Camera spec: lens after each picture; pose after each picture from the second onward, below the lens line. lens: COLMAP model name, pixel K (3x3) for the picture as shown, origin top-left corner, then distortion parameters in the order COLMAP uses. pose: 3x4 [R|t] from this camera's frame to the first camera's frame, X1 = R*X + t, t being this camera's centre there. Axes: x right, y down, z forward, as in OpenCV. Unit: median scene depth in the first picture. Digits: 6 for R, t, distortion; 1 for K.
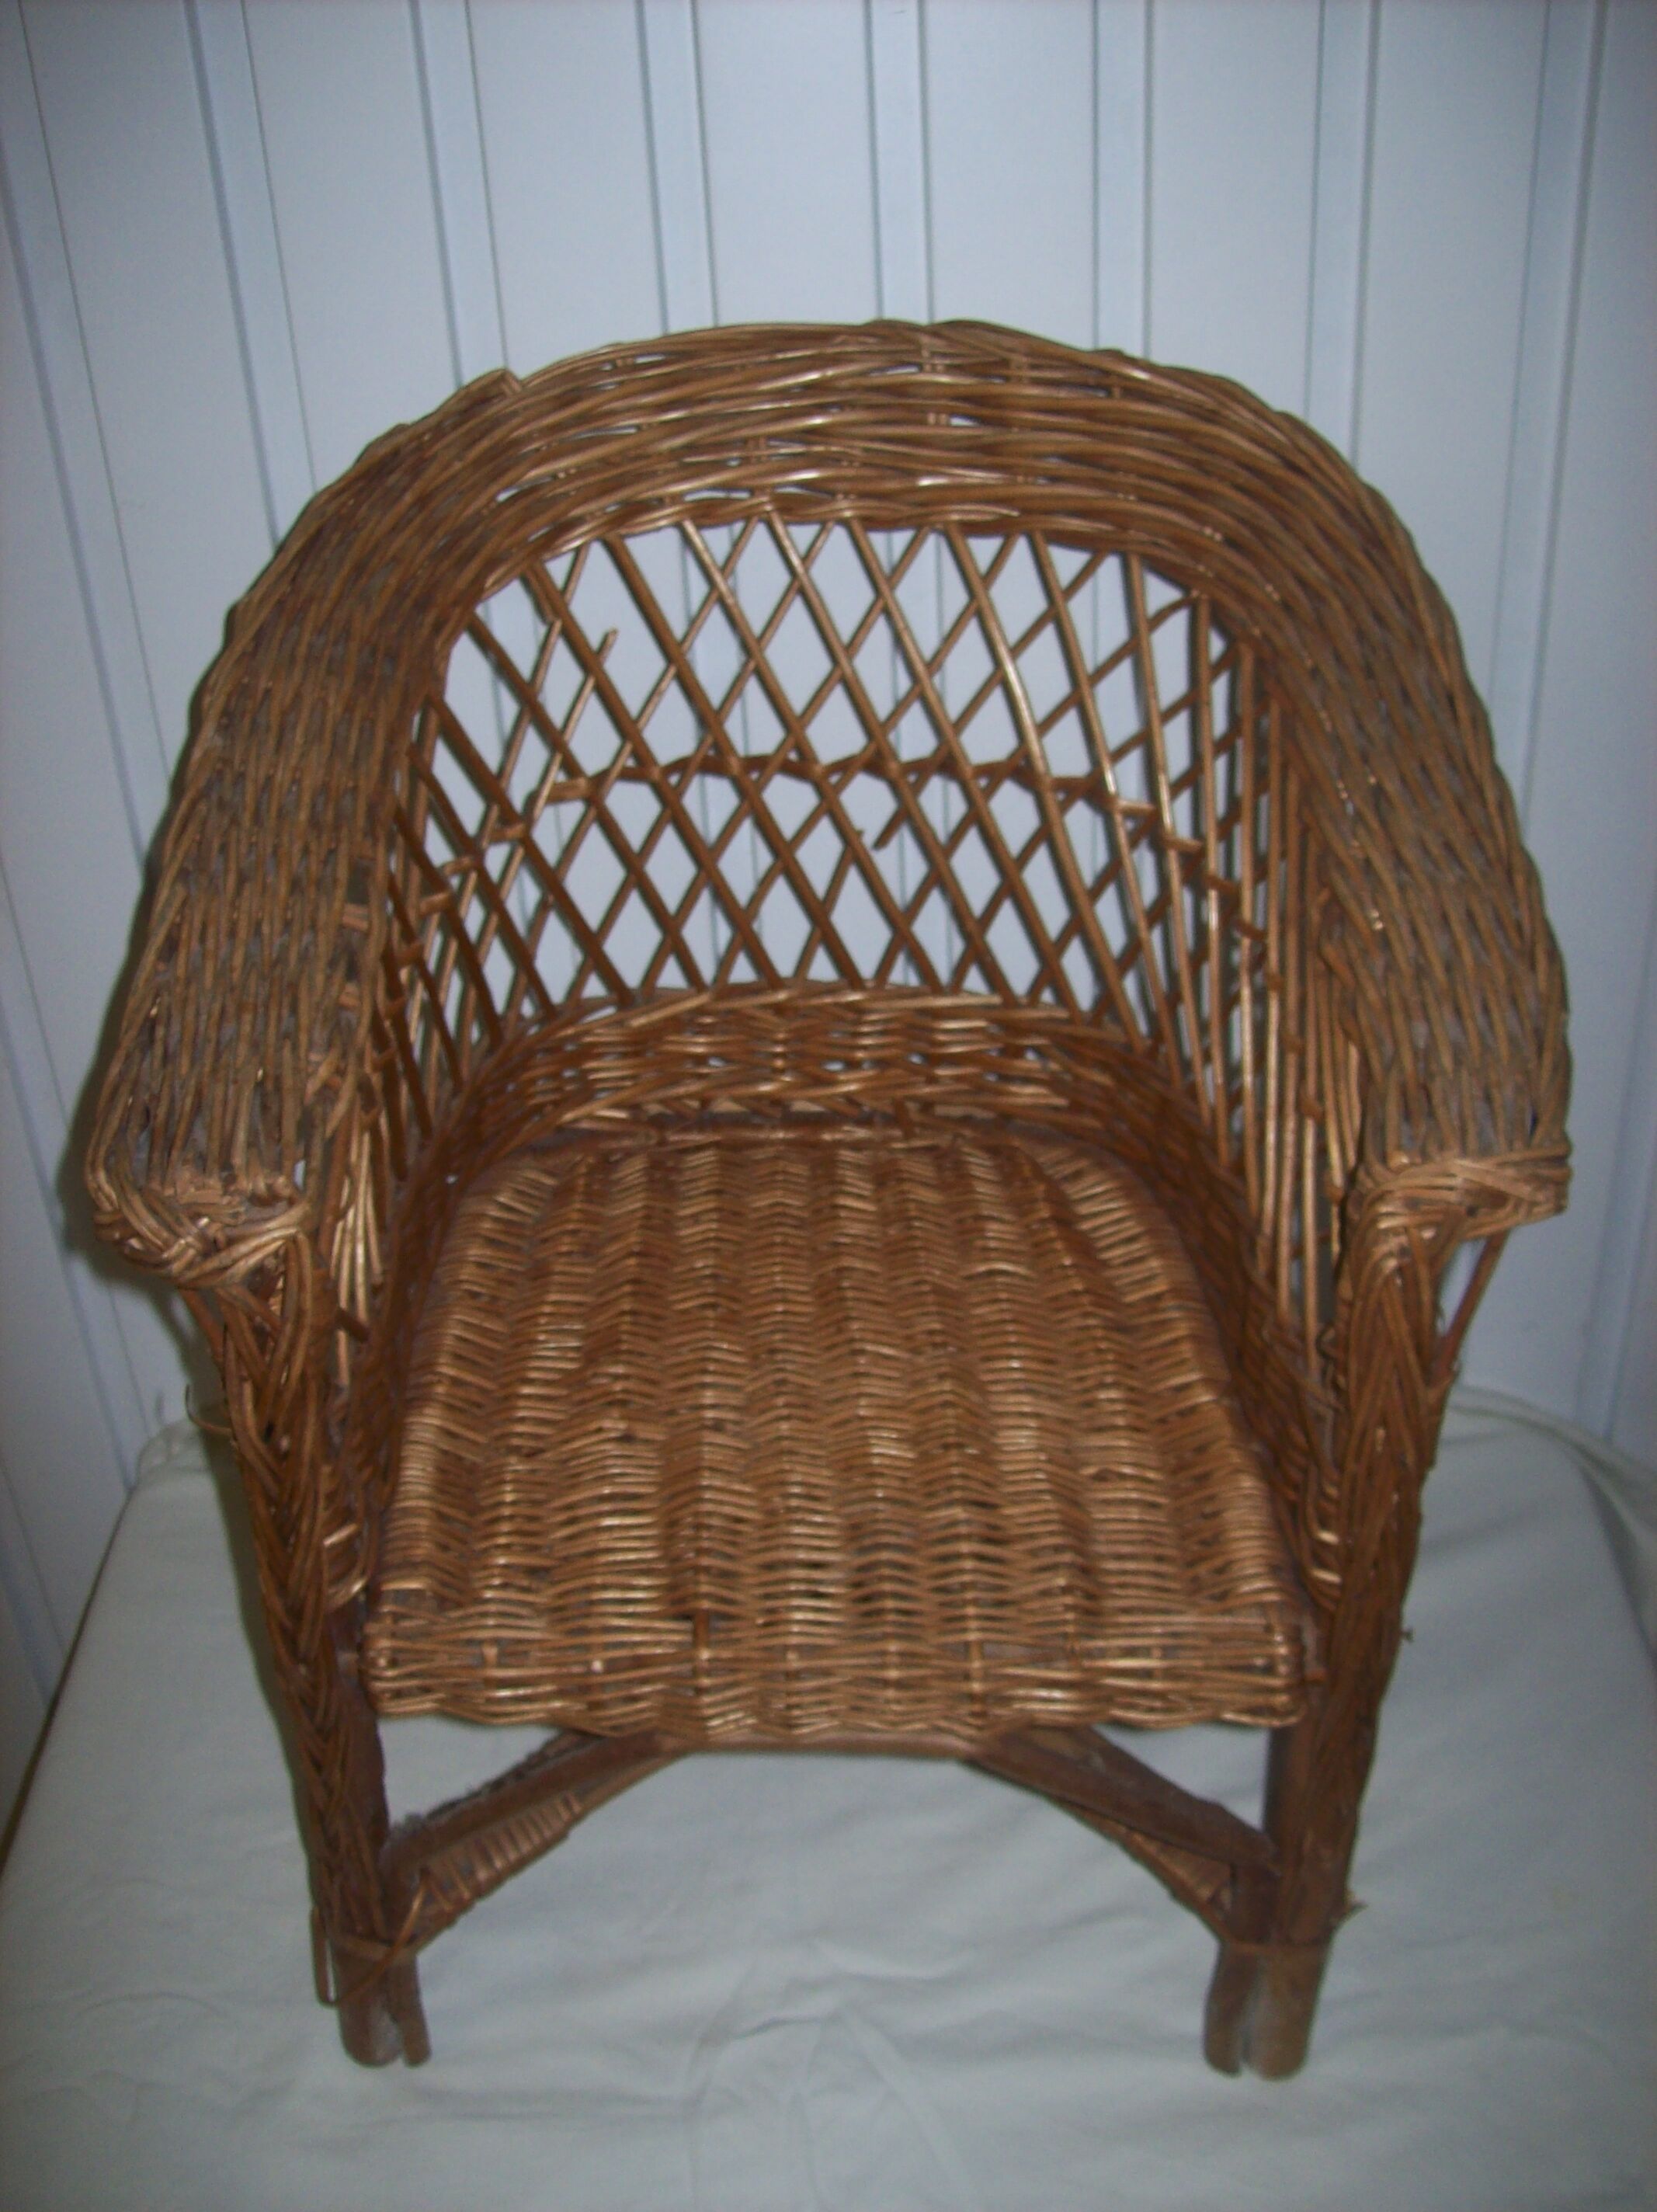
lens RADIAL K [[2348.5, 0, 828.5], [0, 2348.5, 1106.0], [0, 0, 1]] dist [-0.131826, 0.026167]
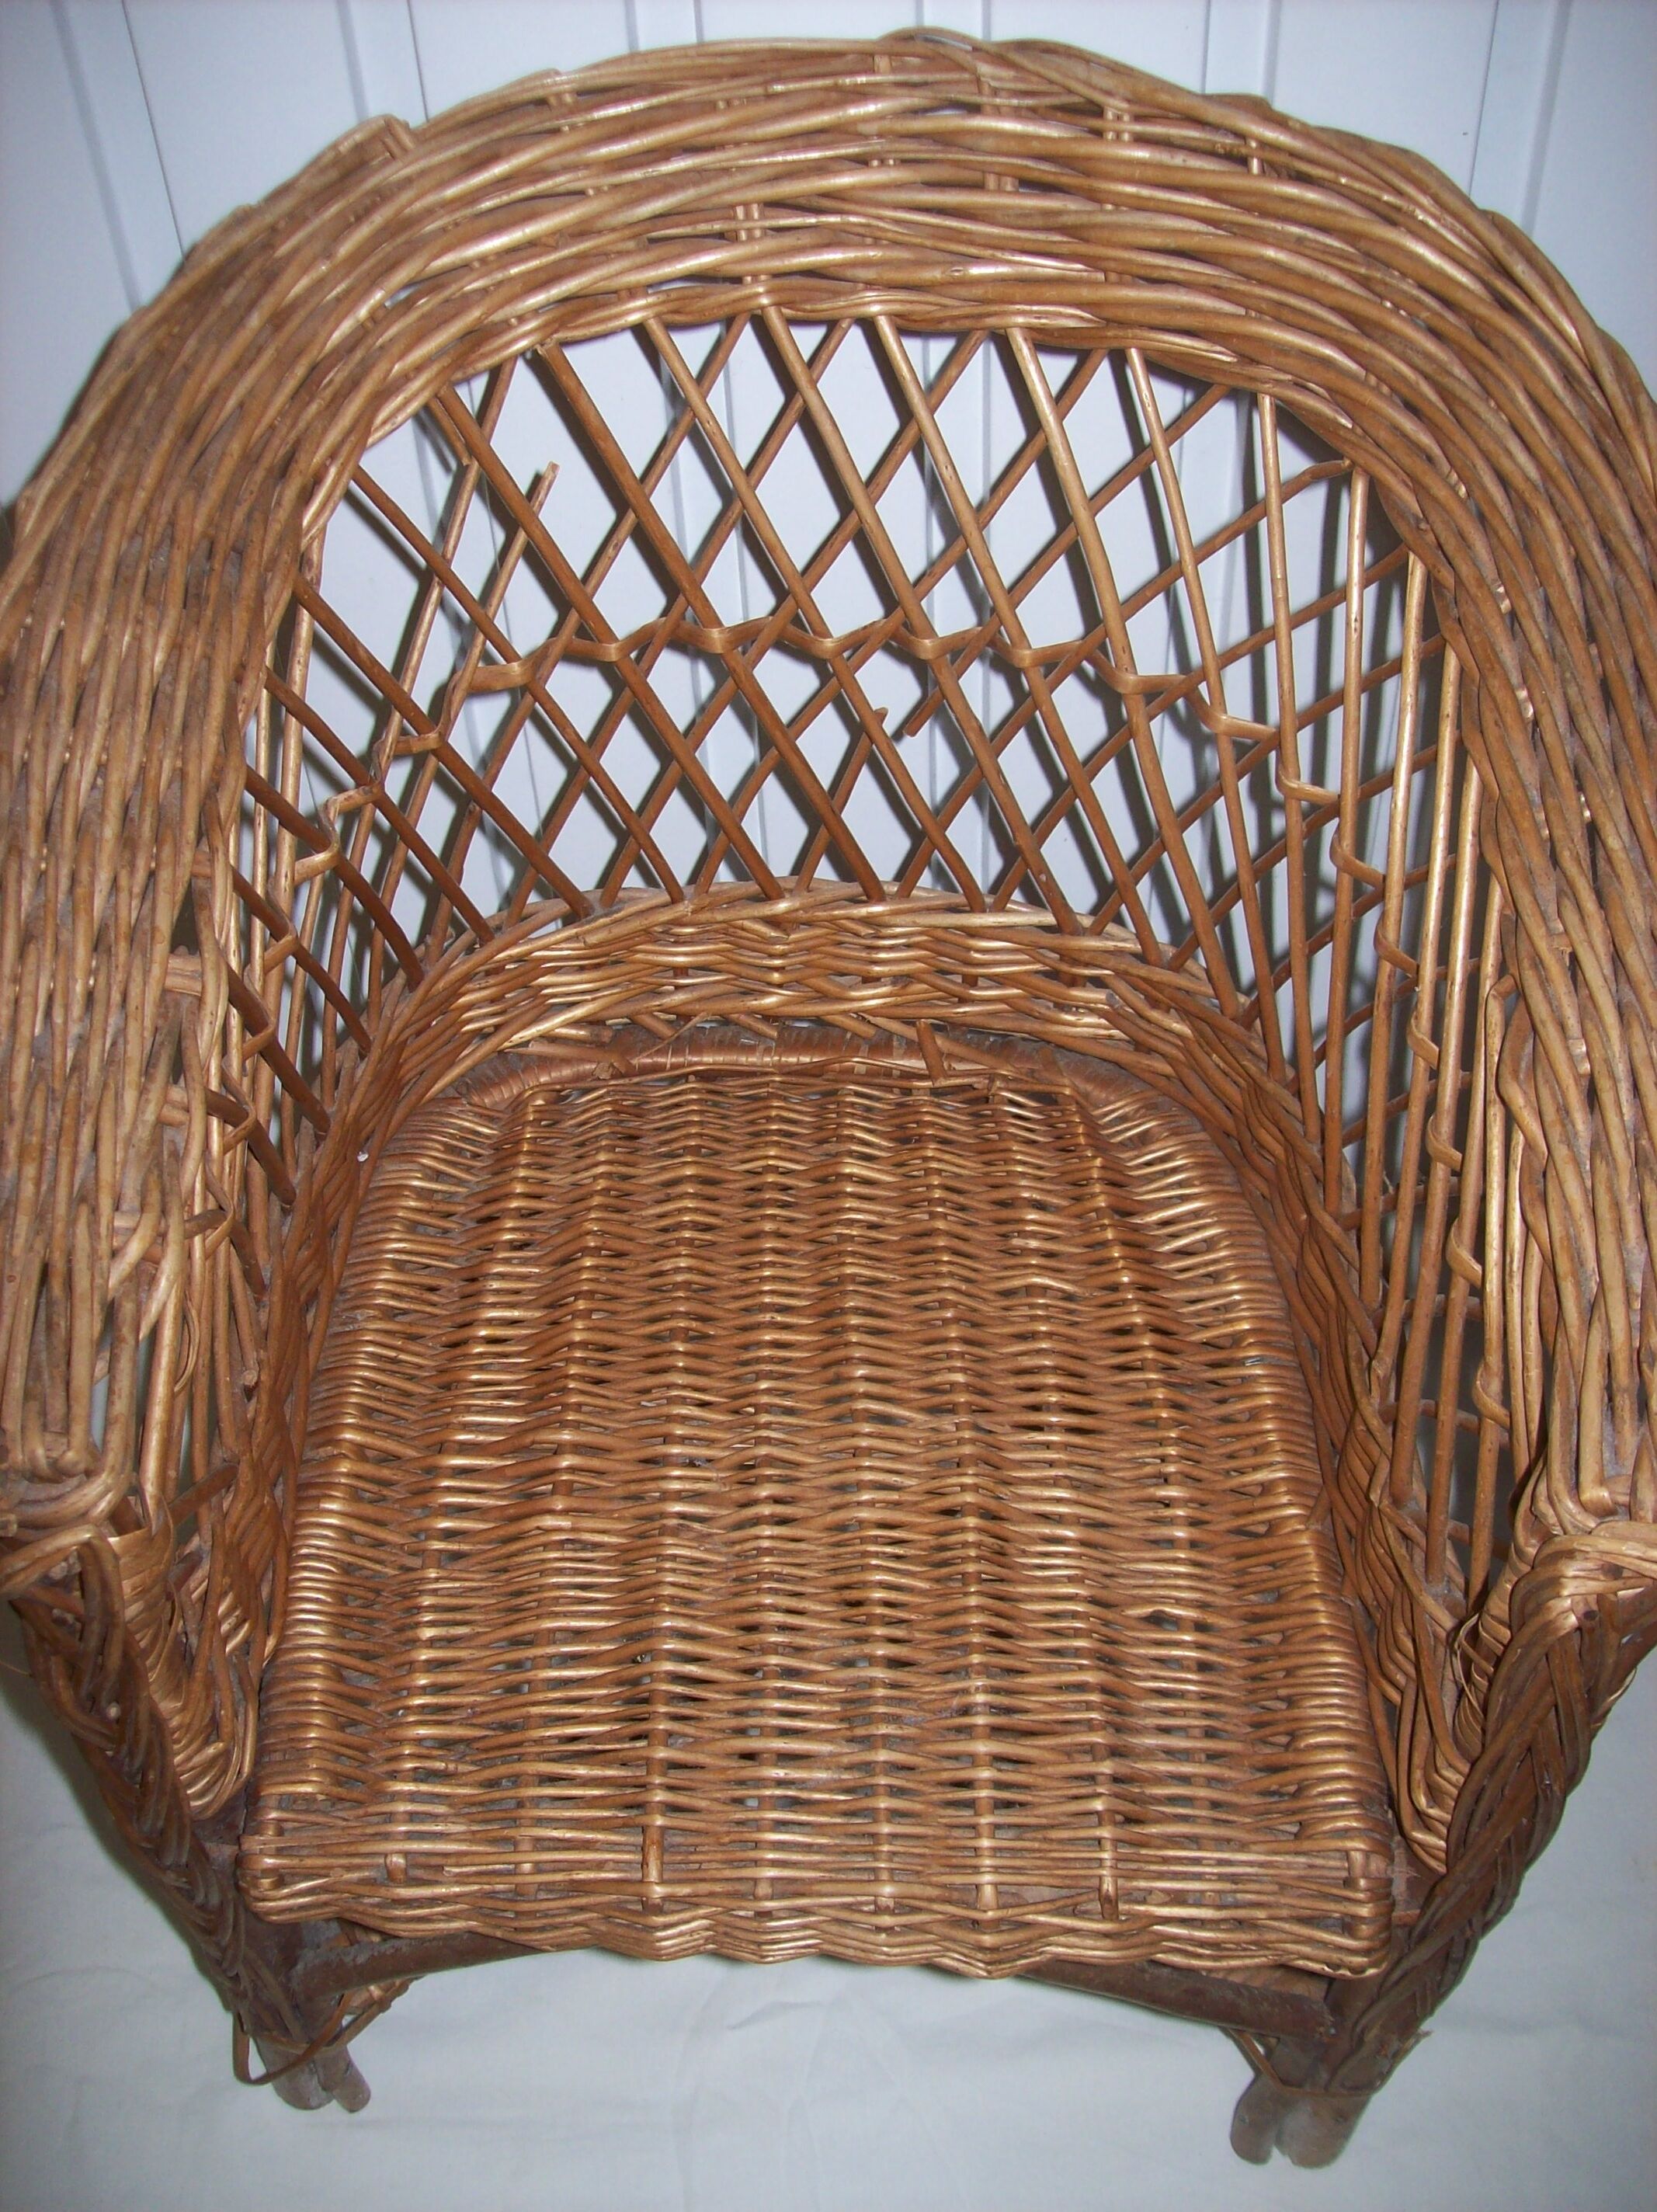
lens RADIAL K [[2327.7, 0, 781.6], [0, 2327.7, 1103.0], [0, 0, 1]] dist [-0.147047, 0.017668]
pose [[0.999338, 0.018210, -0.031495, 0.009047], [-0.009864, 0.968909, 0.247222, -0.191689], [0.035018, -0.246748, 0.968447, 0.246312]]
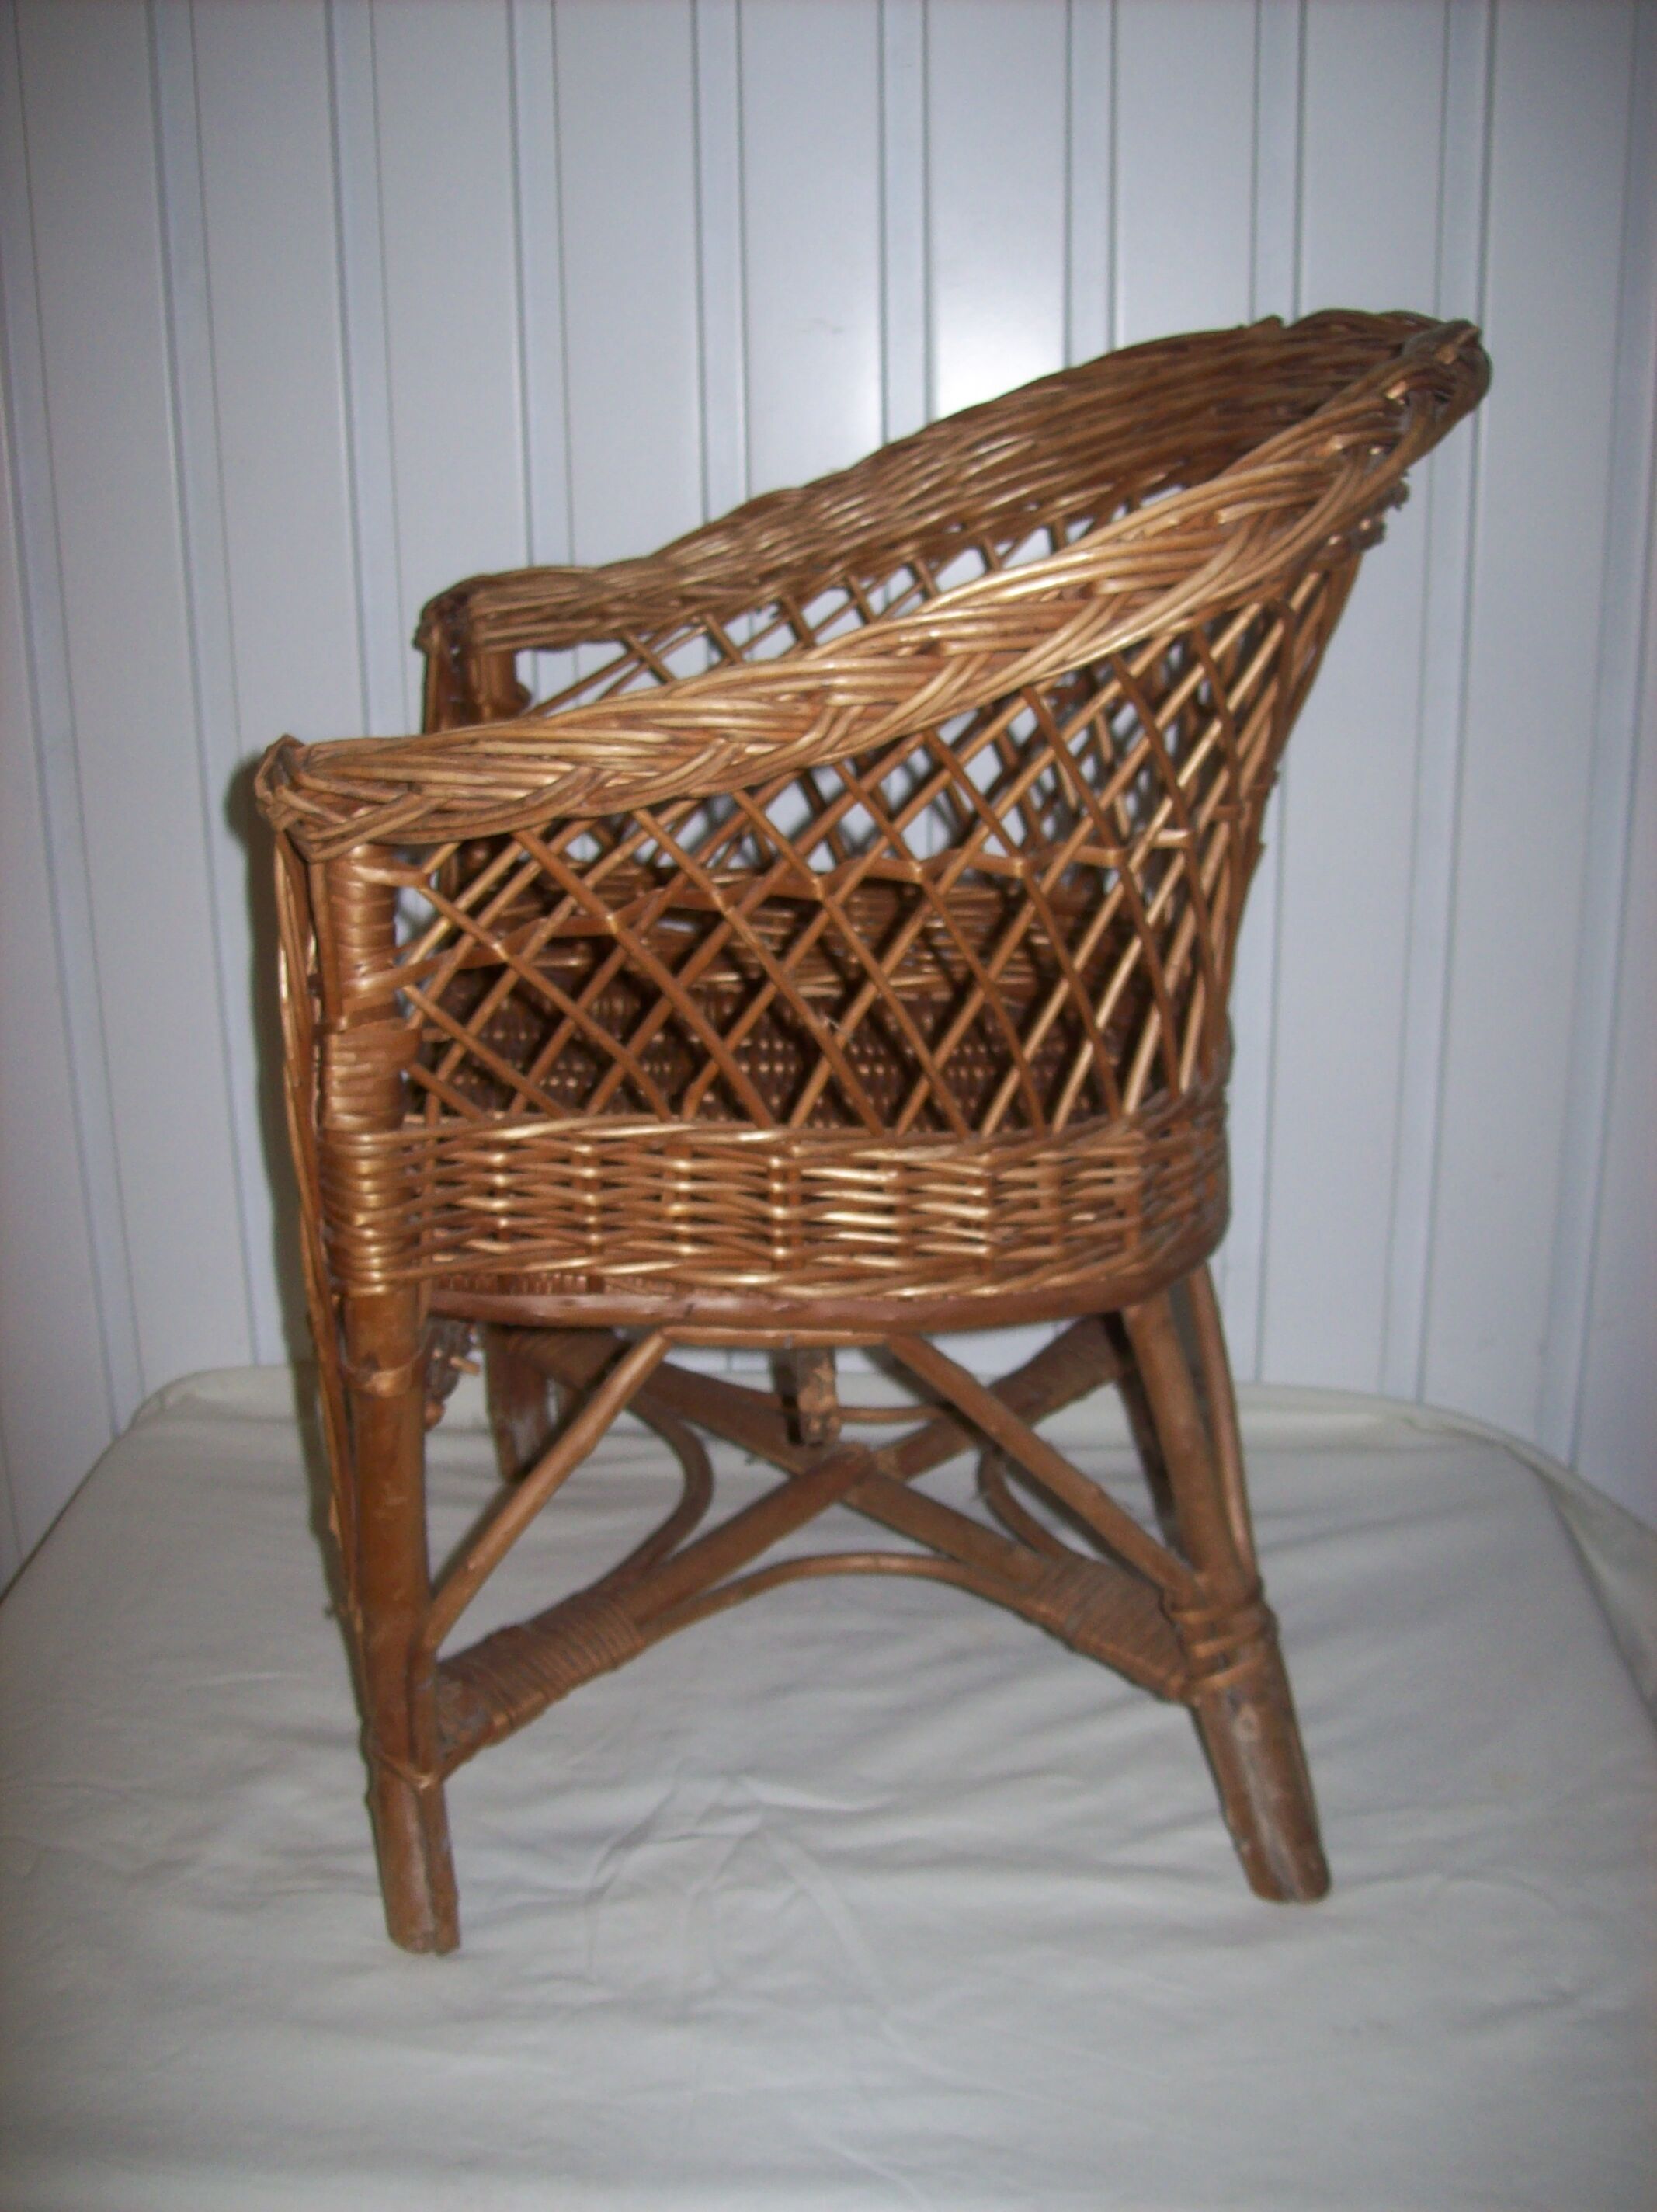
lens RADIAL K [[2348.5, 0, 828.5], [0, 2348.5, 1106.0], [0, 0, 1]] dist [-0.131826, 0.026167]
pose [[0.998065, 0.049226, -0.037986, 0.059001], [-0.057290, 0.965474, -0.254120, 0.354694], [0.024165, 0.255805, 0.966426, -0.032596]]
